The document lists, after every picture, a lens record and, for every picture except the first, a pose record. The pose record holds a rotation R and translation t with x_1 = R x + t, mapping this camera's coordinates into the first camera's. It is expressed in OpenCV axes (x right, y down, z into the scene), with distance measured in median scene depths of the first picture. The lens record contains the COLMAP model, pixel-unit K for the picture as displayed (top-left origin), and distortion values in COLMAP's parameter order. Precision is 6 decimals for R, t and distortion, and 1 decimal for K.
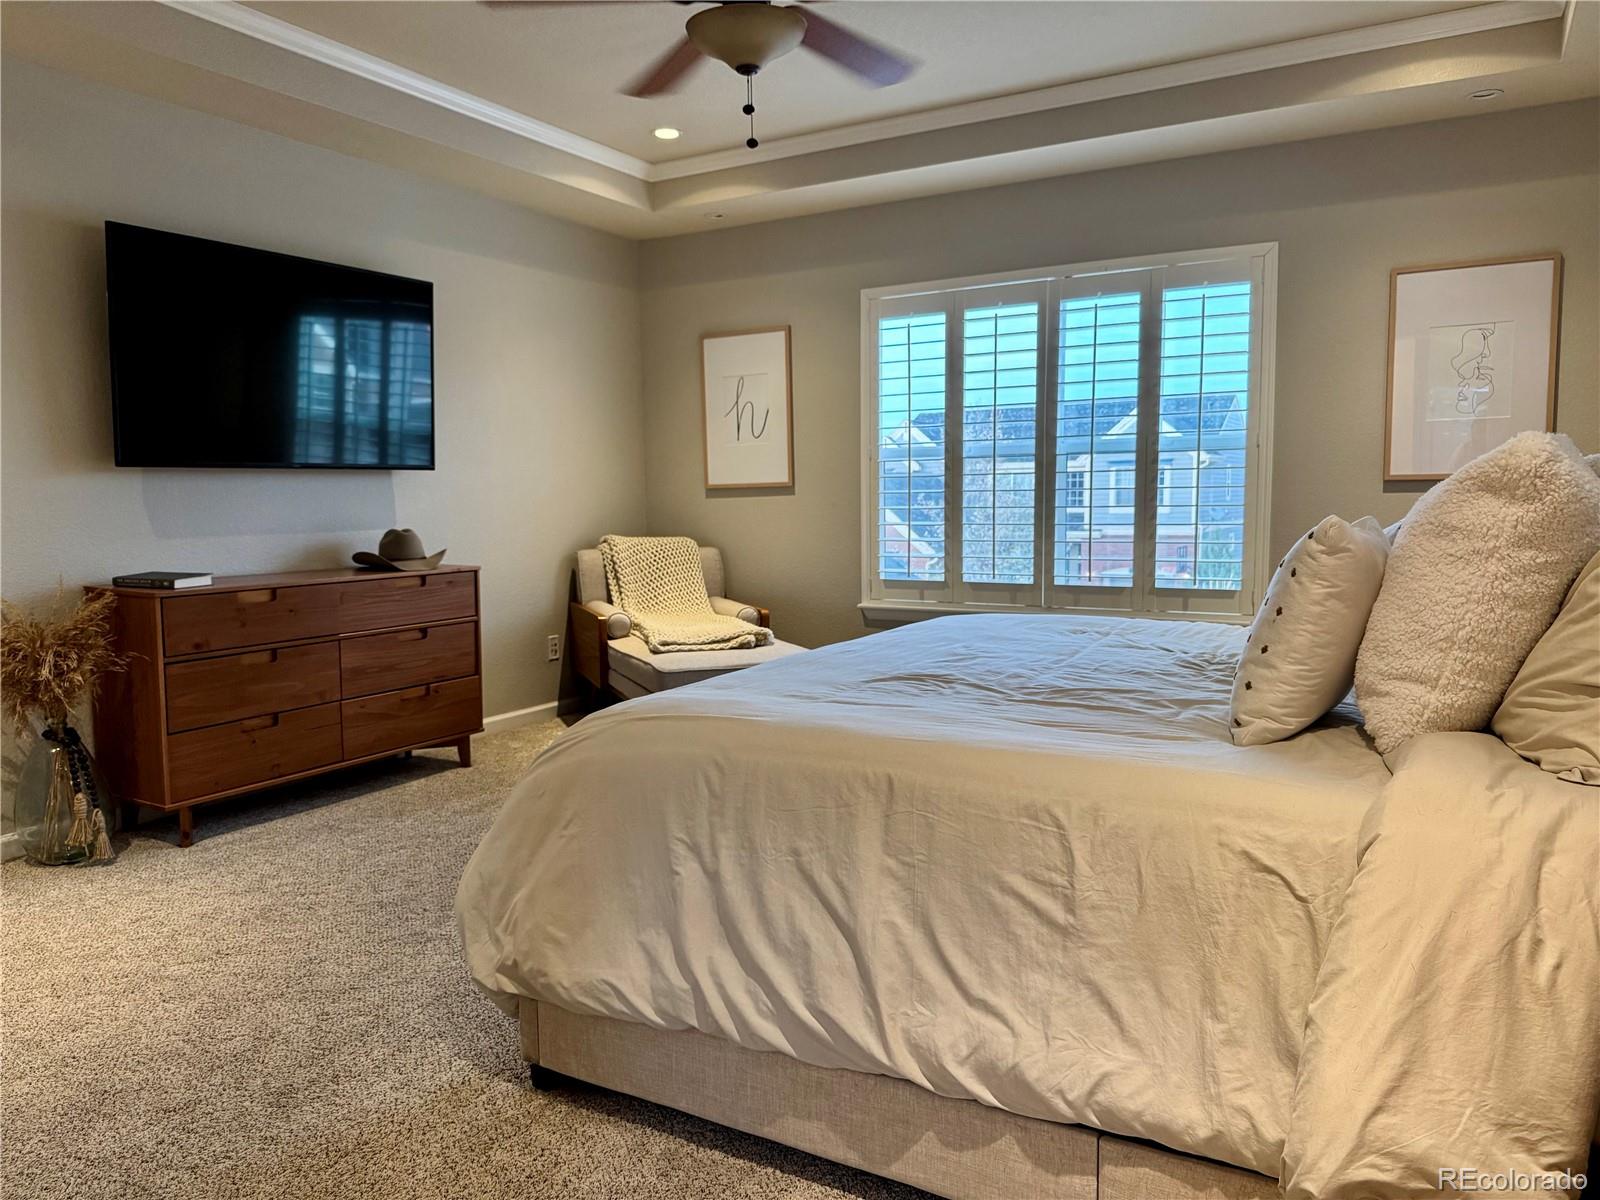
lens RADIAL K [[1139.7, 0, 800.0], [0, 1139.7, 600.0], [0, 0, 1]] dist [0.031970, -0.004531]
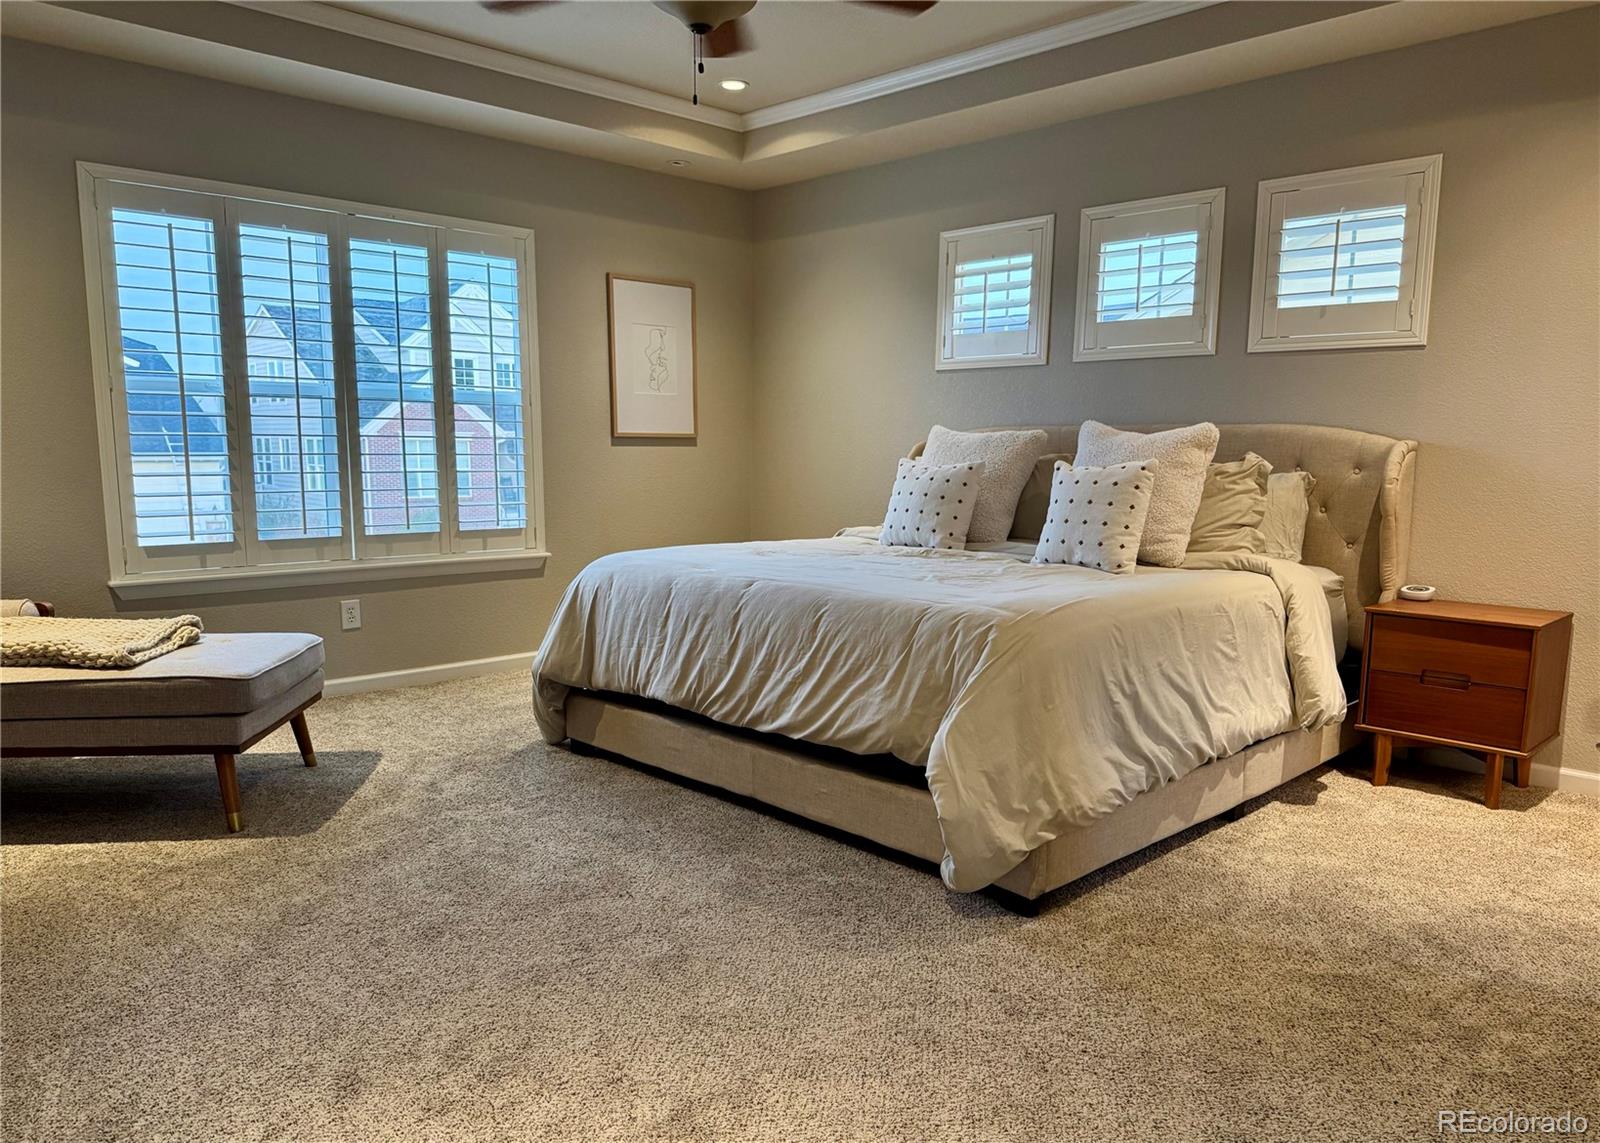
lens RADIAL K [[1159.9, 0, 799.7], [0, 1159.9, 607.3], [0, 0, 1]] dist [0.164593, -0.234542]
pose [[0.254248, -0.126593, 0.958818, -0.790908], [0.079359, 0.990784, 0.109770, -0.040812], [-0.963878, 0.048182, 0.261951, 0.470015]]
